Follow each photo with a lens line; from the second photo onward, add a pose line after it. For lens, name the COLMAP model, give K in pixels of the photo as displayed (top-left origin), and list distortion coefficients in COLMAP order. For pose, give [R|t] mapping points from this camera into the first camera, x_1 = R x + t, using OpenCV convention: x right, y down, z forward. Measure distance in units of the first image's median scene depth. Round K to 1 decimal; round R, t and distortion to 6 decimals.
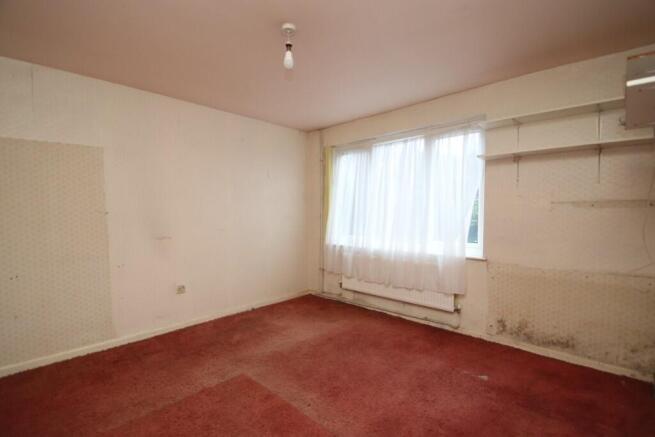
lens RADIAL K [[305.1, 0, 328.5], [0, 305.1, 226.6], [0, 0, 1]] dist [0.025470, -0.031701]
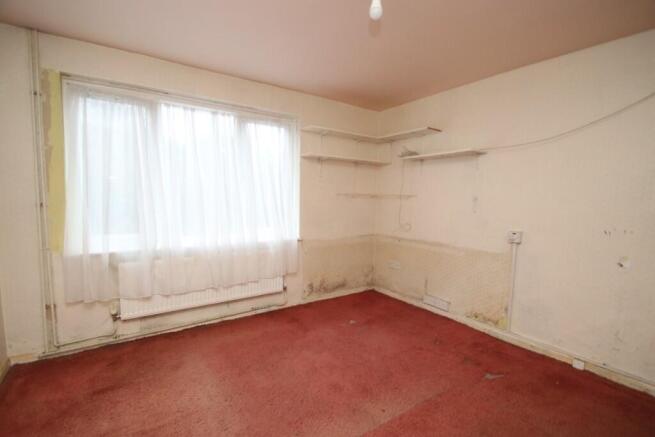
lens RADIAL K [[305.1, 0, 328.5], [0, 305.1, 226.6], [0, 0, 1]] dist [0.025470, -0.031701]
pose [[0.199267, -0.084649, 0.976282, -0.558597], [0.026271, 0.996366, 0.081028, -0.032930], [-0.979593, 0.009502, 0.200766, 0.563992]]
